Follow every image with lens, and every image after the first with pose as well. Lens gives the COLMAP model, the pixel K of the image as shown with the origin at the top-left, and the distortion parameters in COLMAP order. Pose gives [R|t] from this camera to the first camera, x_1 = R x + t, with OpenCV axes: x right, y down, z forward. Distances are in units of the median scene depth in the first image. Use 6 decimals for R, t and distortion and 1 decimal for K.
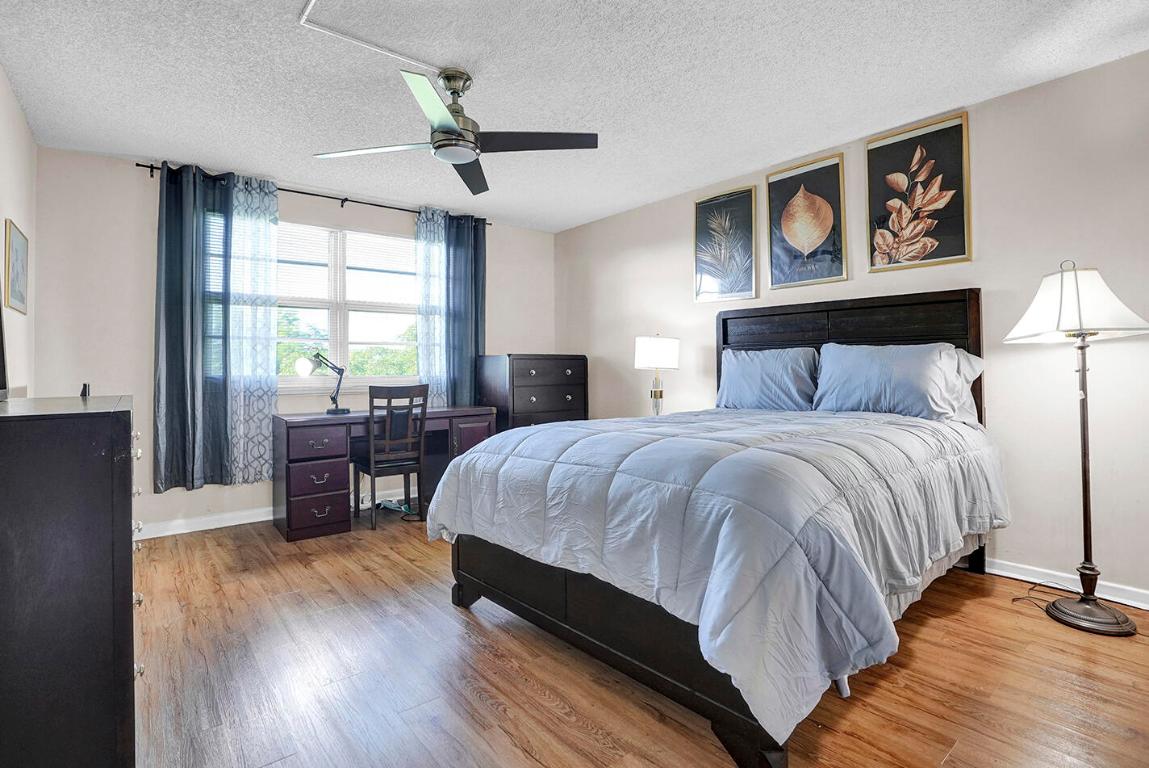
lens RADIAL K [[564.4, 0, 580.8], [0, 564.4, 353.1], [0, 0, 1]] dist [-0.070918, 0.030278]
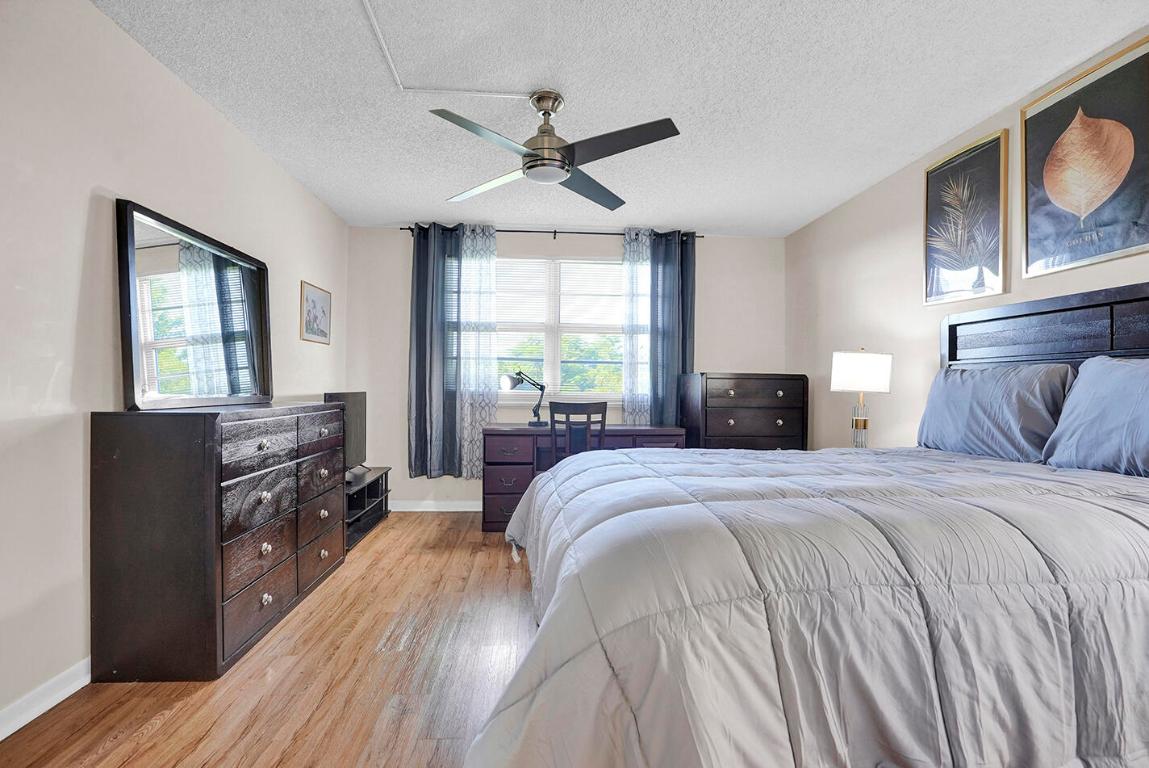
lens RADIAL K [[549.2, 0, 570.8], [0, 549.2, 377.8], [0, 0, 1]] dist [-0.068737, 0.028645]
pose [[0.807248, 0.008899, -0.590145, 0.278415], [-0.003198, 0.999938, 0.010704, 0.001221], [0.590204, -0.006754, 0.807226, 0.160519]]
